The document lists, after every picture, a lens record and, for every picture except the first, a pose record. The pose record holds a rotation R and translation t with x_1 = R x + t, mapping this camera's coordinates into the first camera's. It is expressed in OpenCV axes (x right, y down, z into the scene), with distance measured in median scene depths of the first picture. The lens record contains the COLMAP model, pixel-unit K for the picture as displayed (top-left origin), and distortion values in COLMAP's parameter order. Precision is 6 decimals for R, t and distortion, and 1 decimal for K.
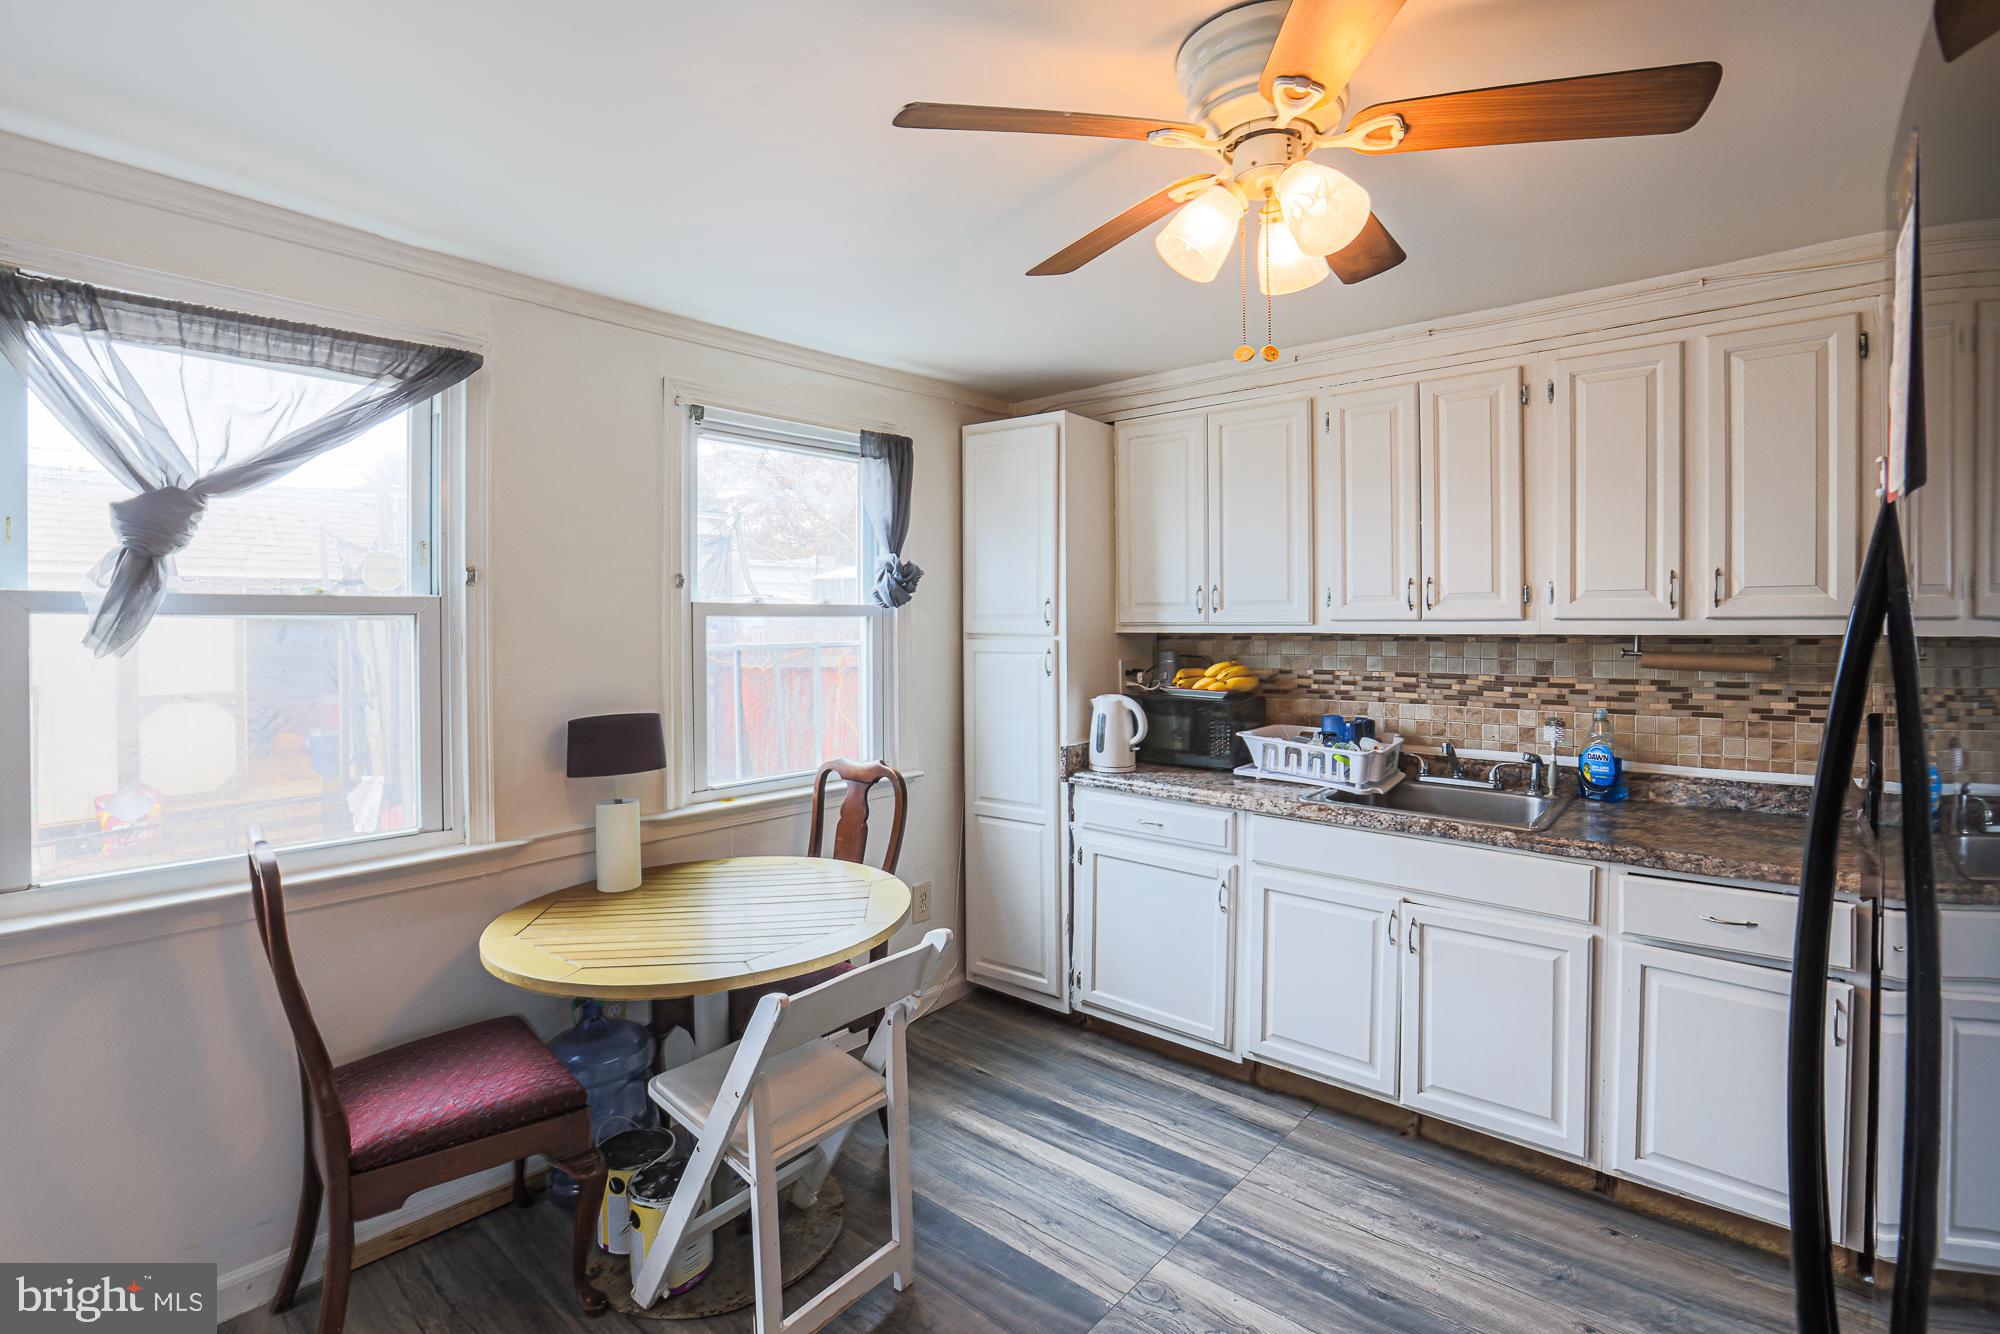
lens RADIAL K [[956.8, 0, 998.5], [0, 956.8, 641.6], [0, 0, 1]] dist [-0.054380, 0.035344]
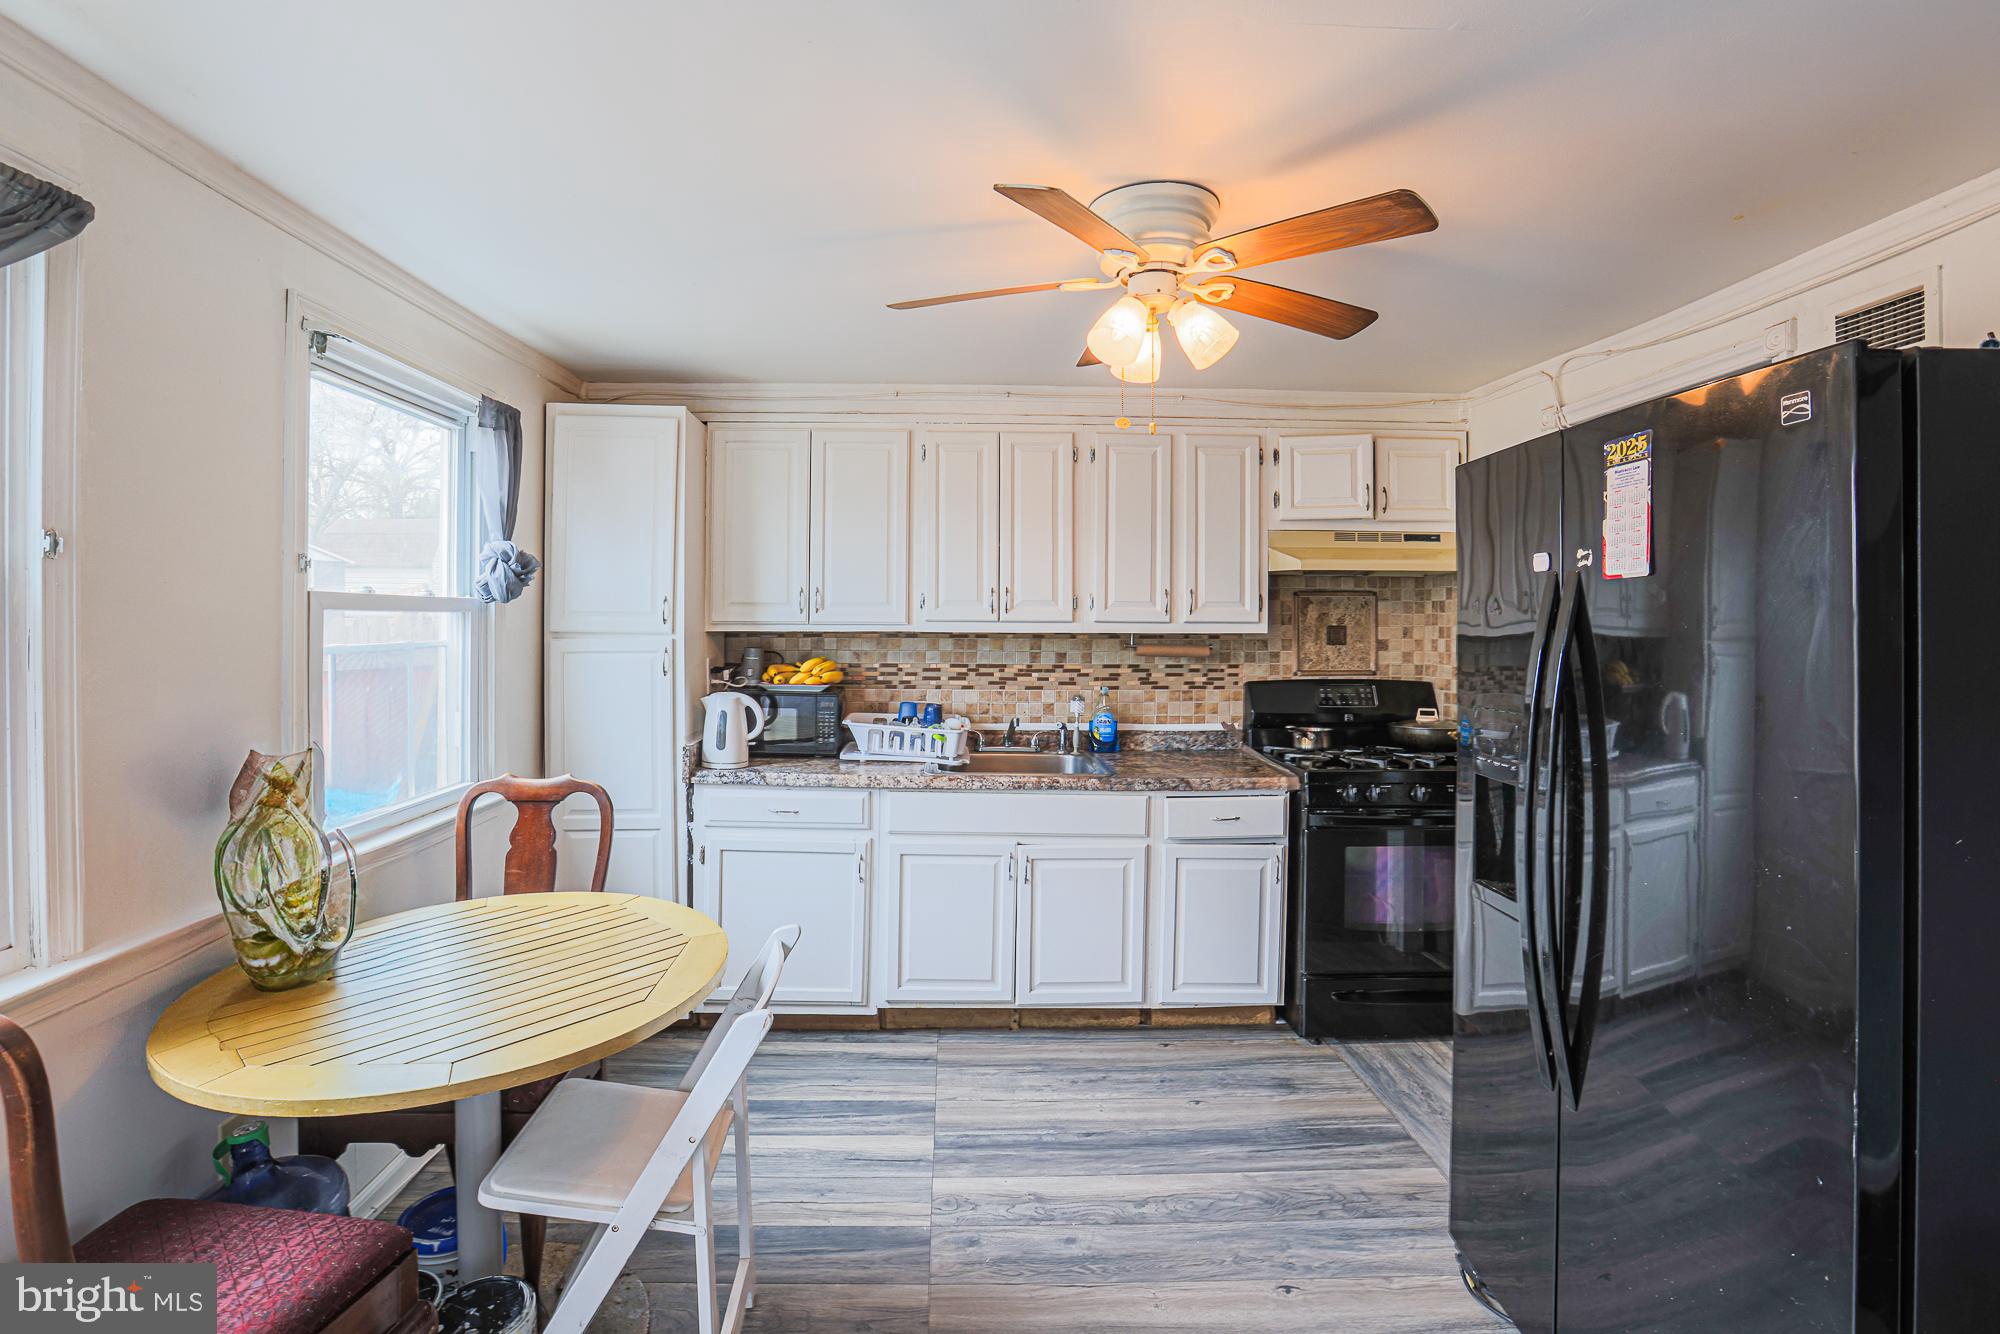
lens RADIAL K [[938.3, 0, 999.4], [0, 938.3, 631.9], [0, 0, 1]] dist [-0.058687, 0.032713]
pose [[0.737039, -0.000430, 0.675850, -0.388605], [0.004818, 0.999978, -0.004617, -0.002983], [-0.675833, 0.006659, 0.737025, 0.083324]]
